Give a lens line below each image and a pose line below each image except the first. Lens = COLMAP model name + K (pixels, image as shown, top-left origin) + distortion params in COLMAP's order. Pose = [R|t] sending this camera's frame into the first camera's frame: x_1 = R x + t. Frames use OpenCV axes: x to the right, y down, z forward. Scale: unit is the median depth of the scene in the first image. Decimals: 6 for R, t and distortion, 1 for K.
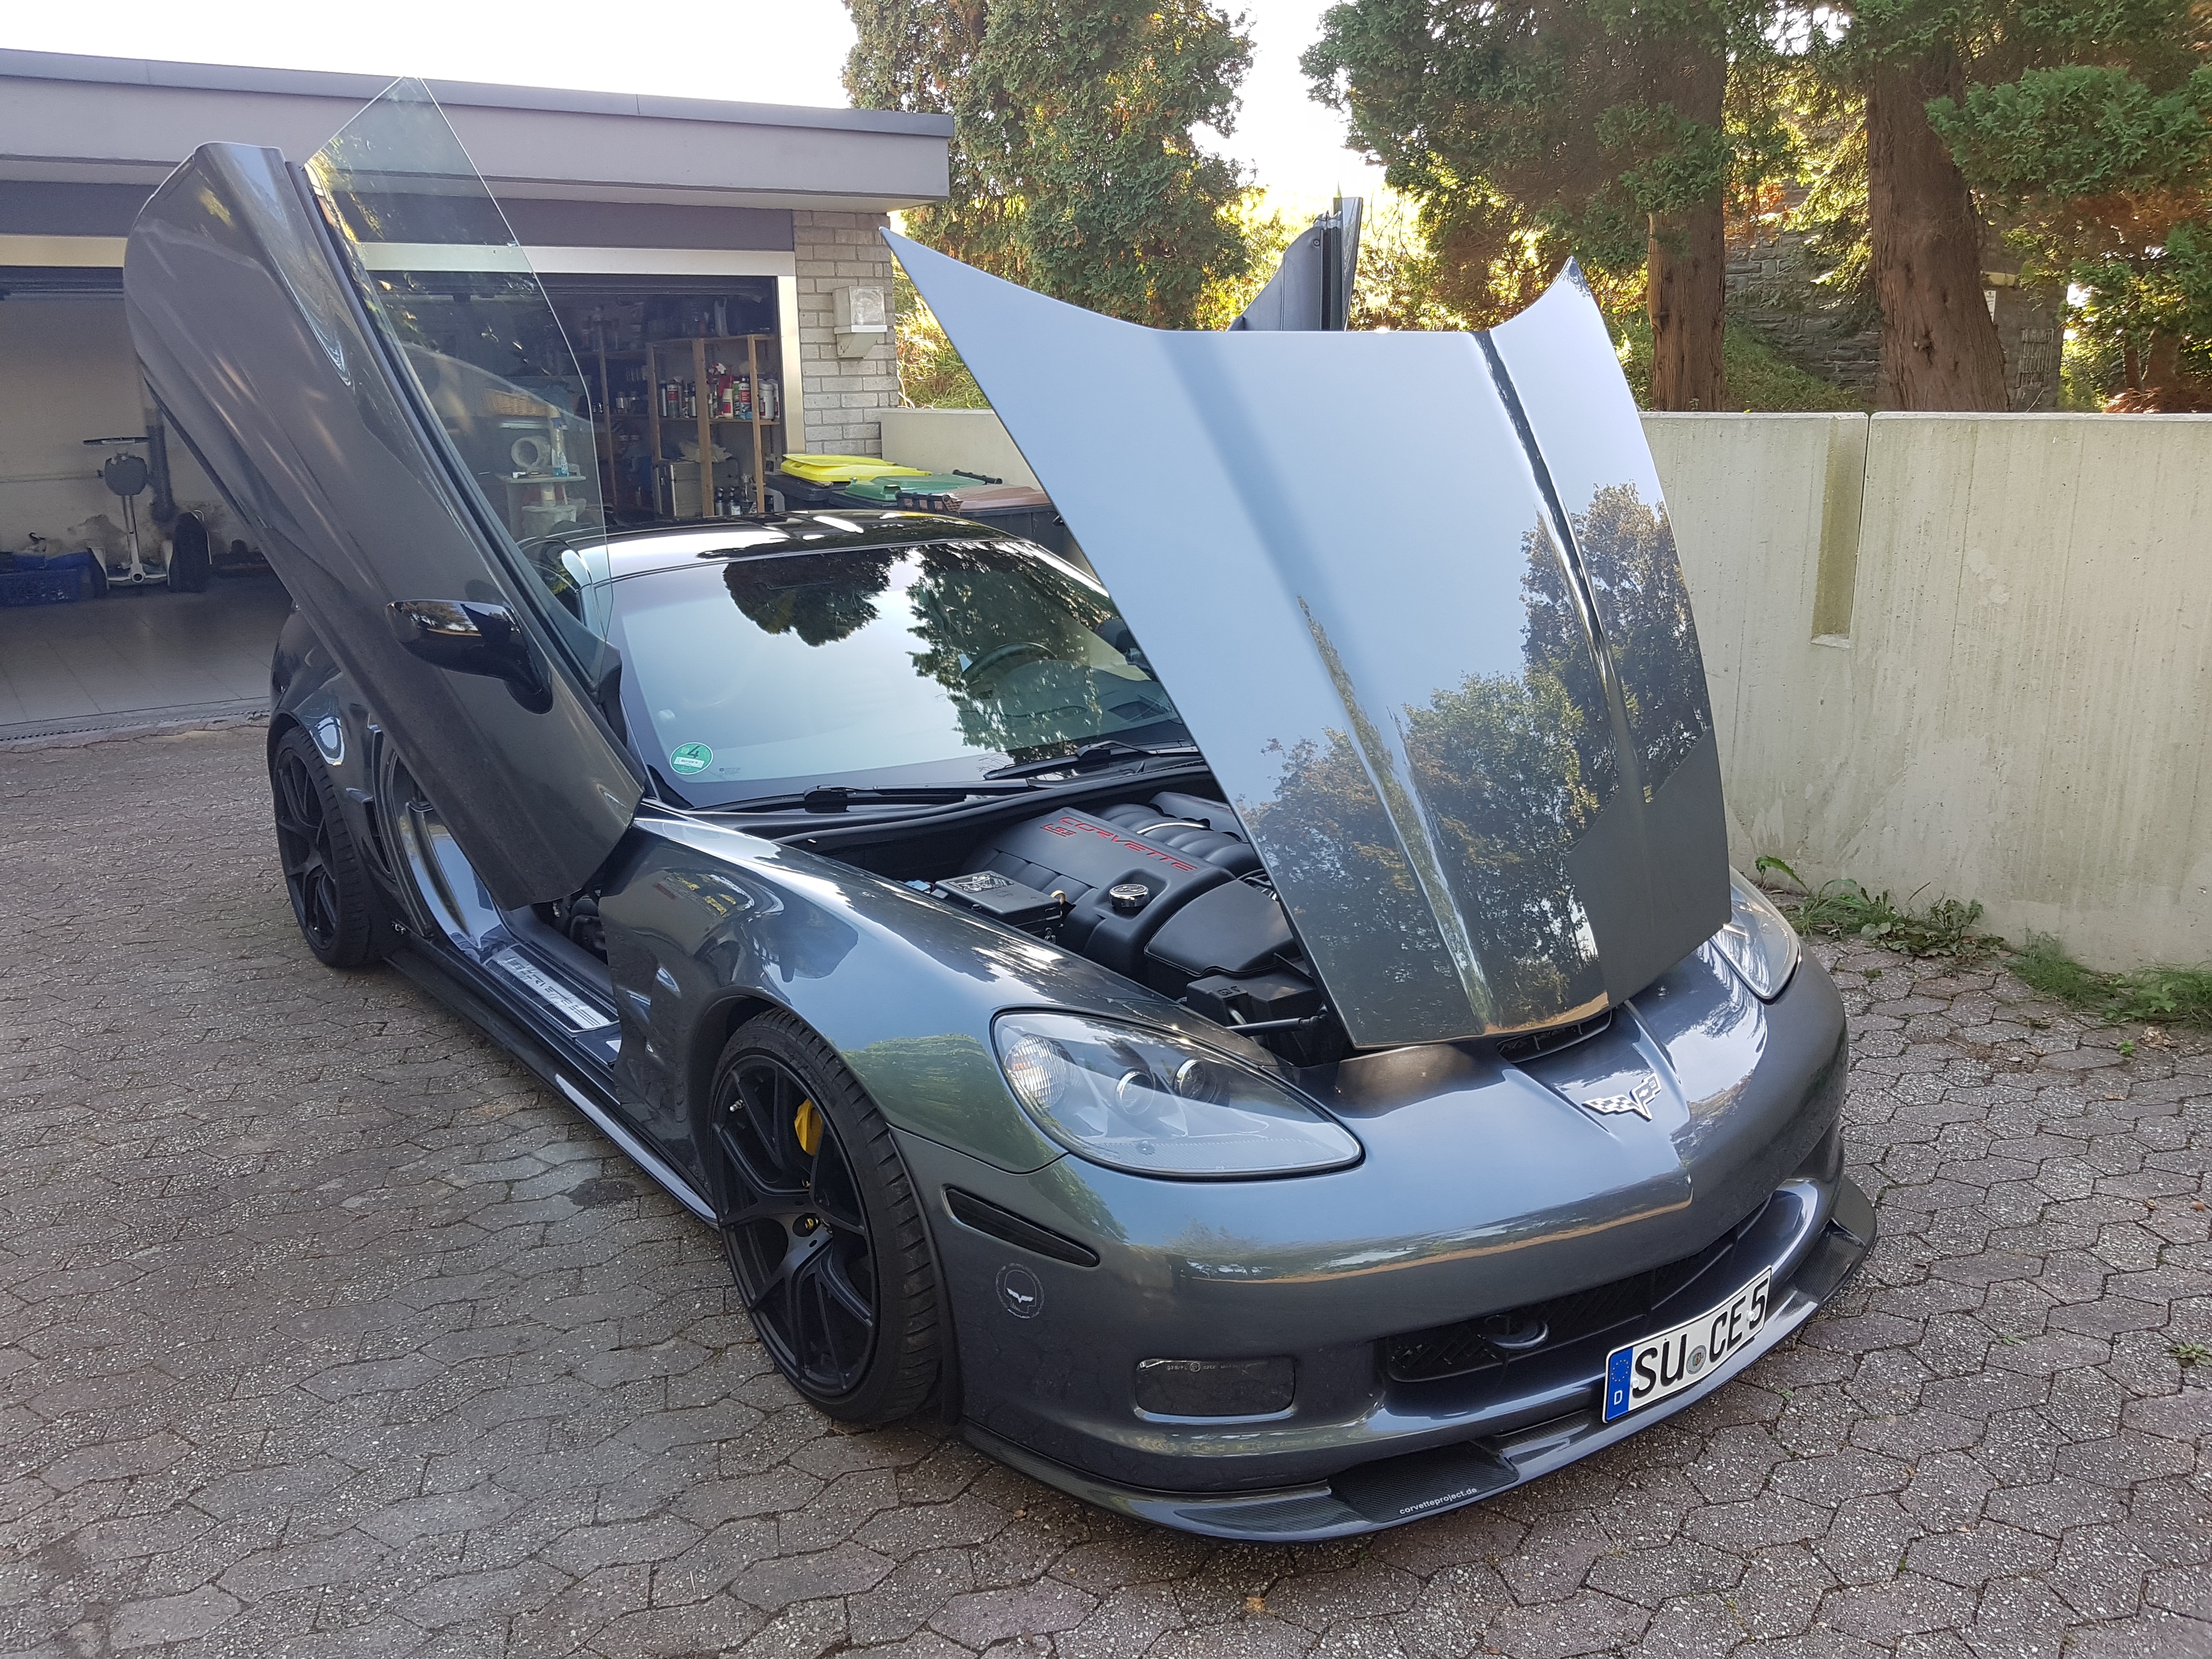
lens RADIAL K [[1754.0, 0, 1090.6], [0, 1754.0, 828.7], [0, 0, 1]] dist [-0.002661, -0.008047]
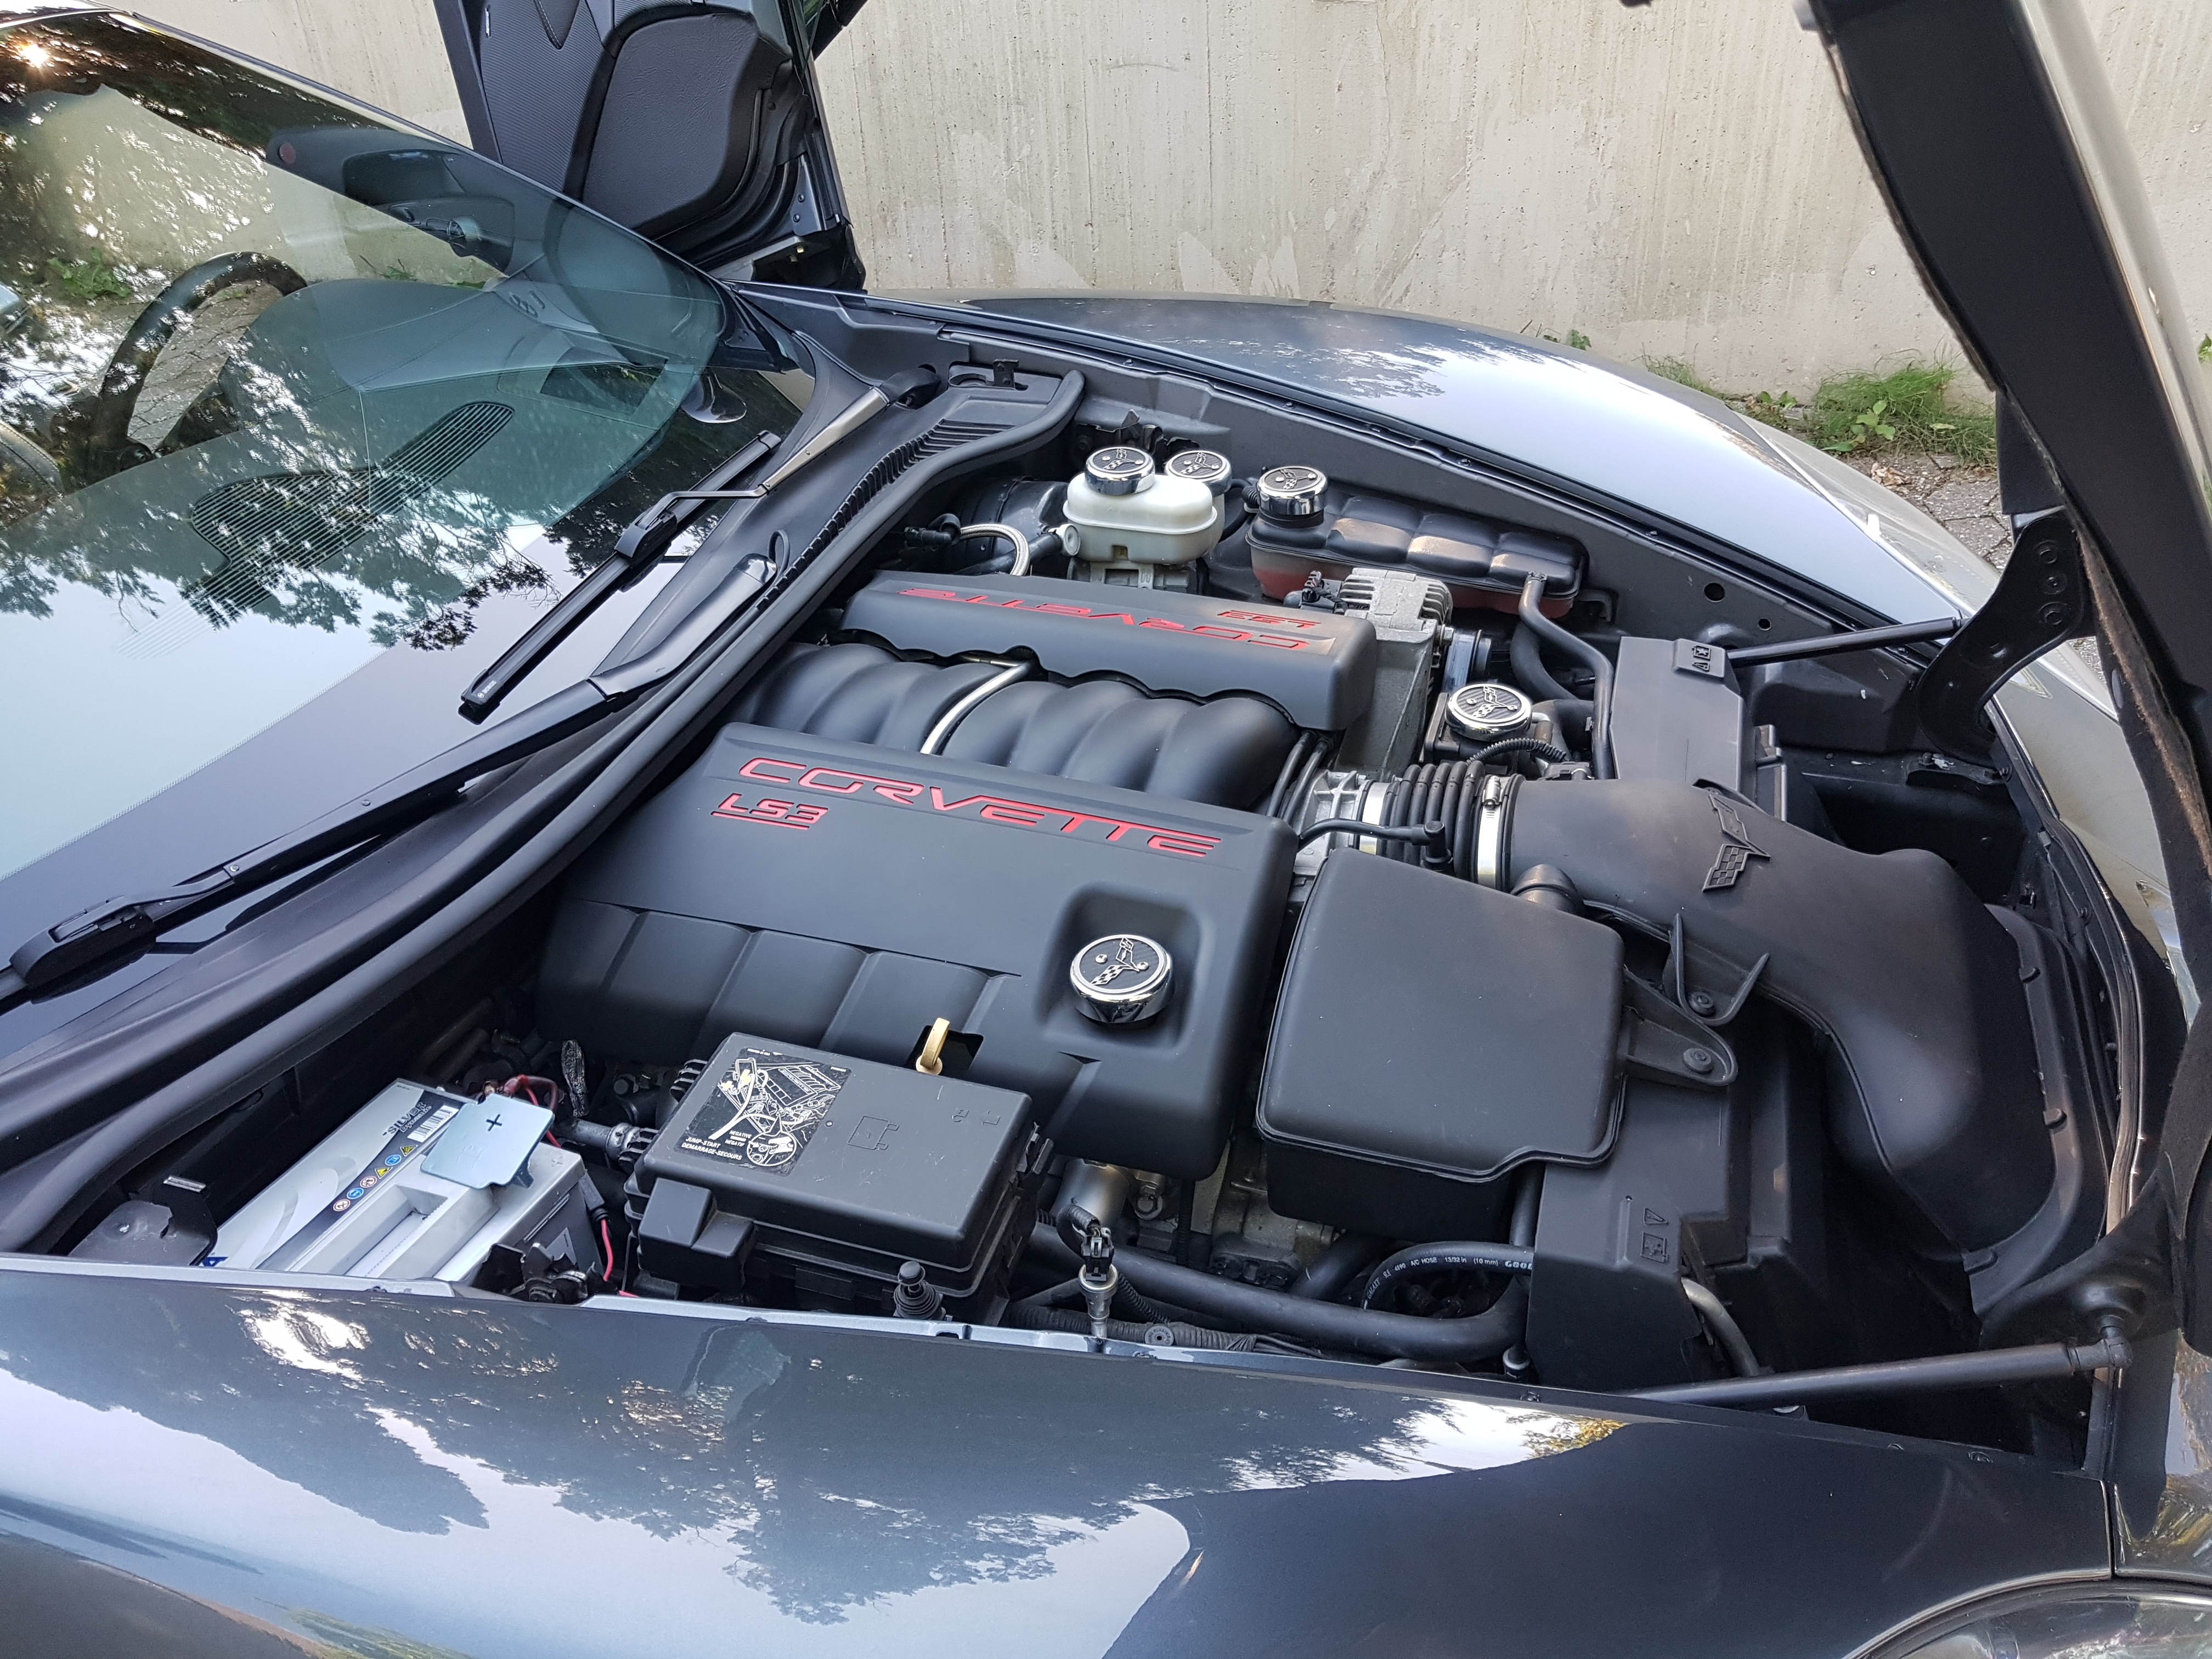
lens RADIAL K [[1787.6, 0, 1104.1], [0, 1787.6, 798.9], [0, 0, 1]] dist [-0.007976, -0.002346]
pose [[0.819416, -0.344585, 0.458059, -0.094595], [0.185729, 0.915628, 0.356554, -0.089410], [-0.542274, -0.207092, 0.814280, 0.434013]]
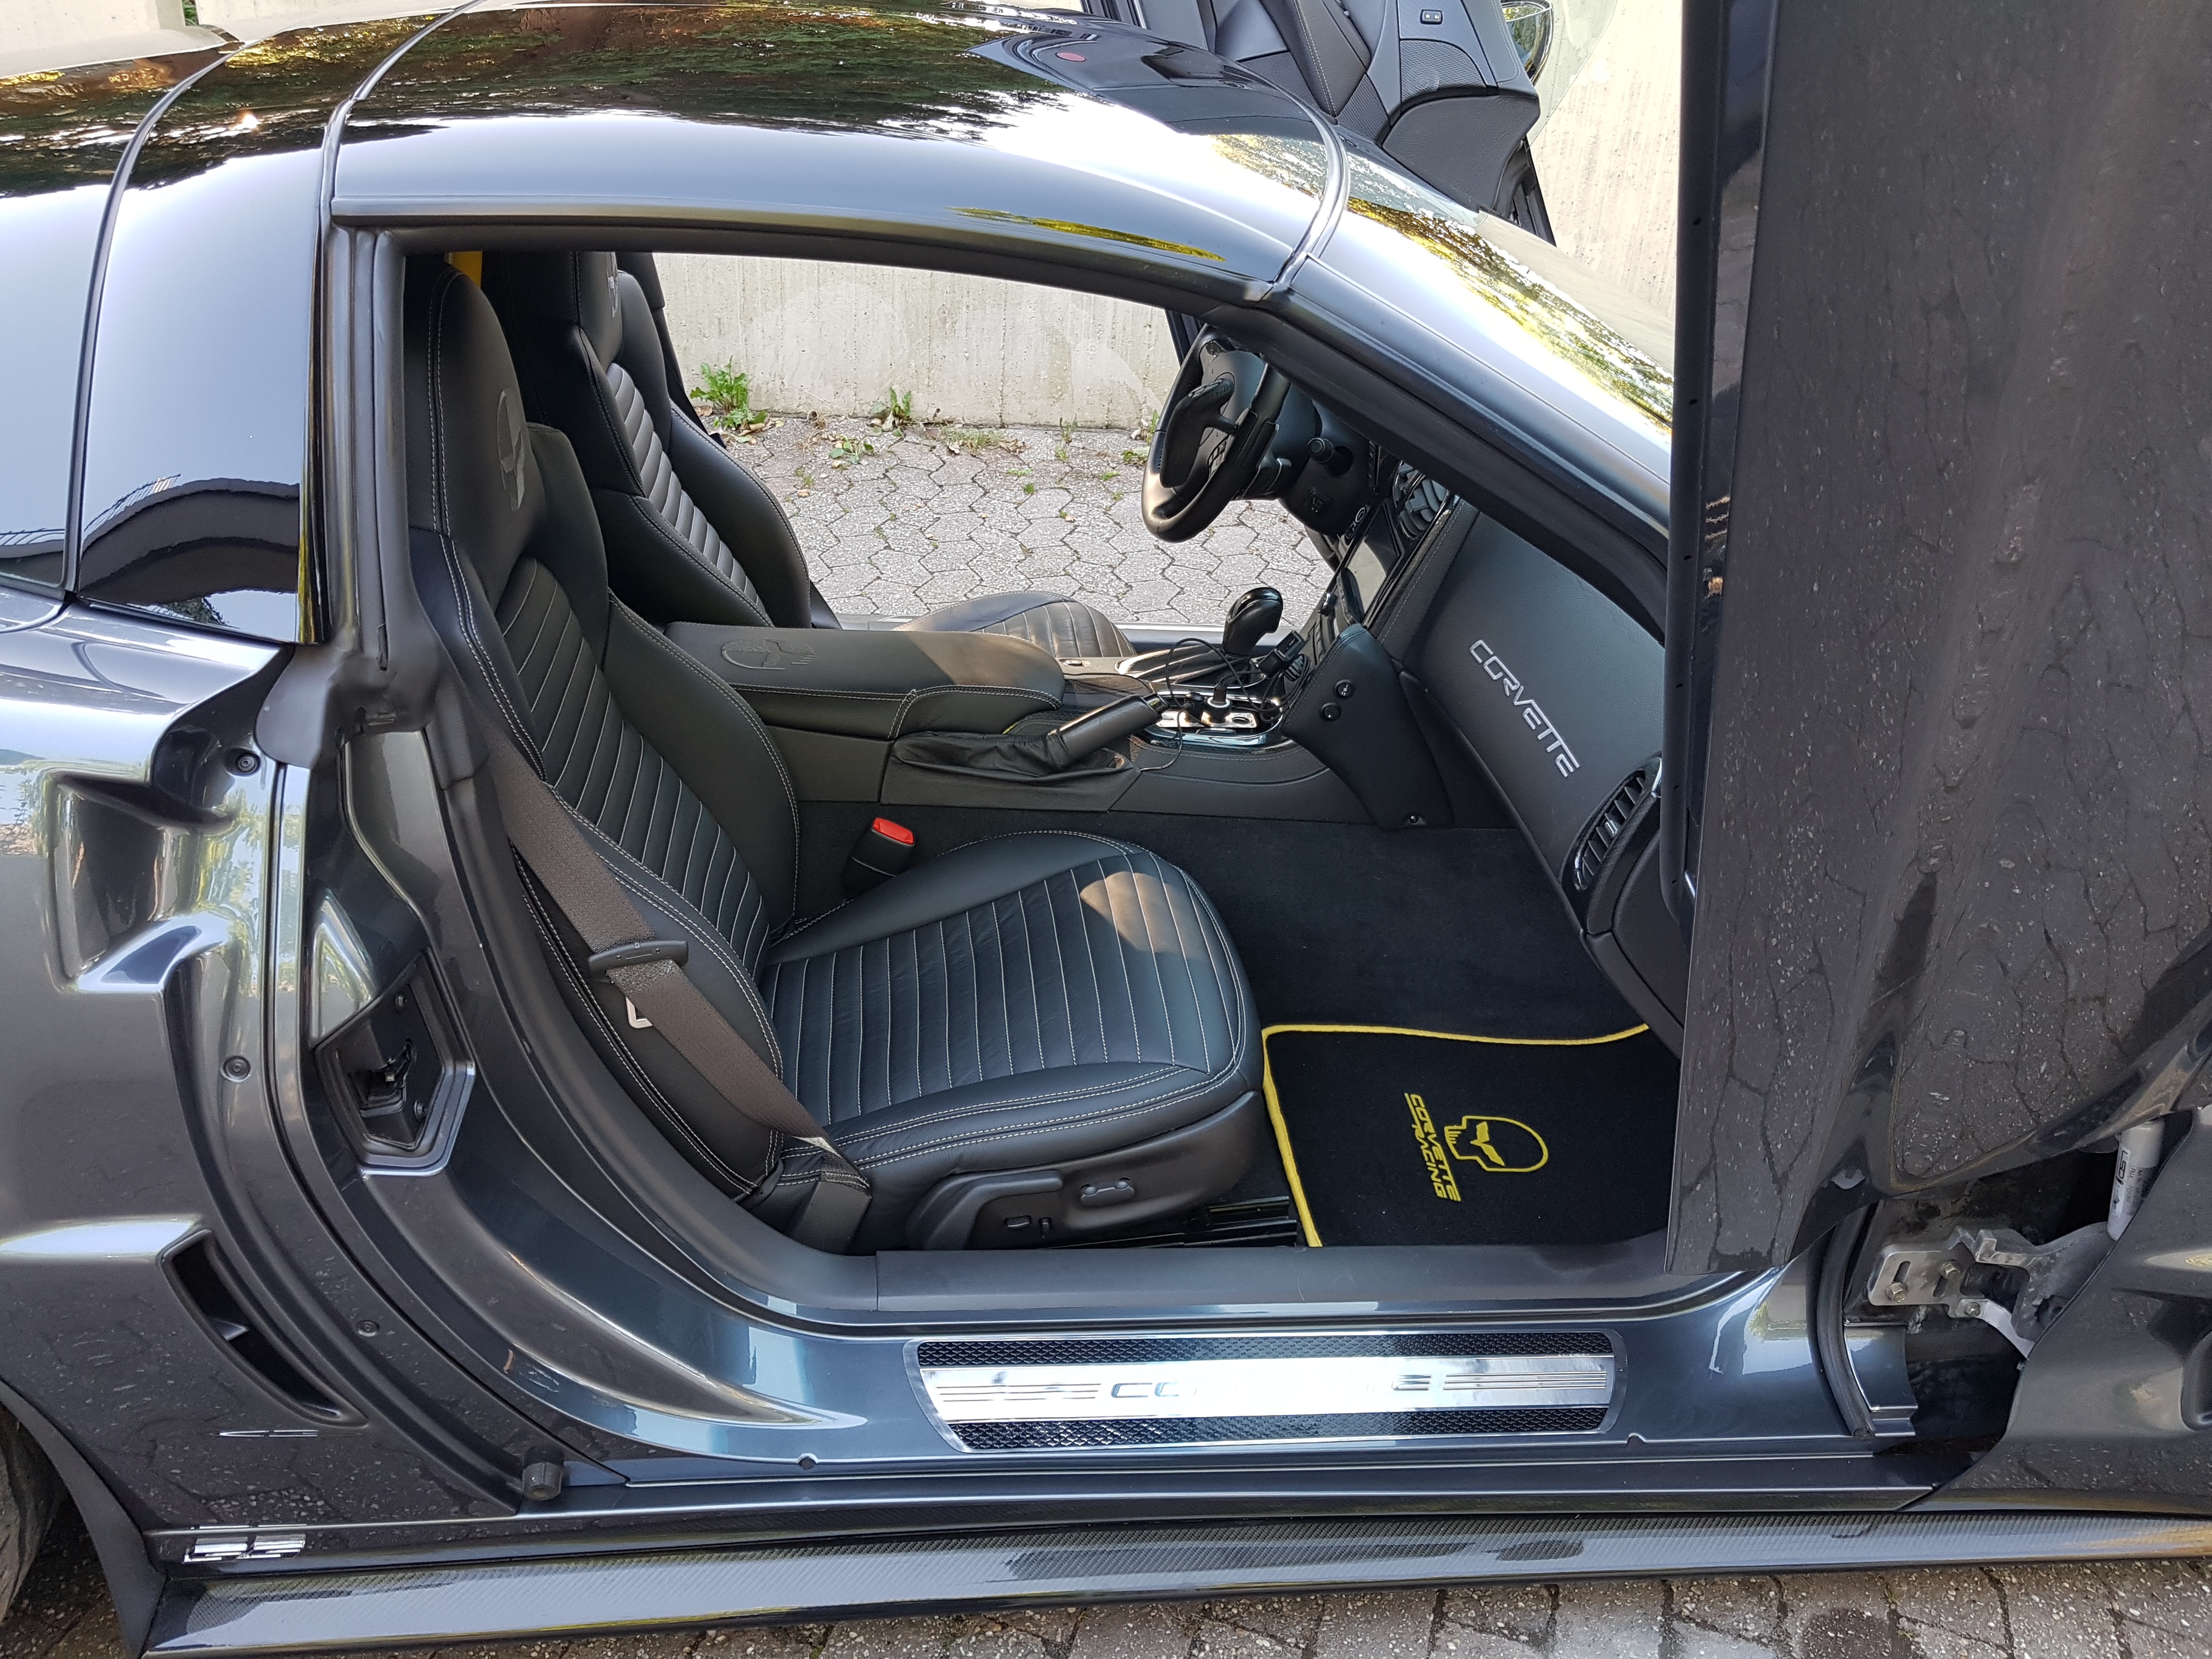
lens RADIAL K [[1754.0, 0, 1090.6], [0, 1754.0, 828.7], [0, 0, 1]] dist [-0.002661, -0.008047]
pose [[0.519976, -0.377930, 0.766025, -0.465255], [0.146361, 0.922952, 0.356003, -0.129434], [-0.841548, -0.072997, 0.535227, 0.681771]]
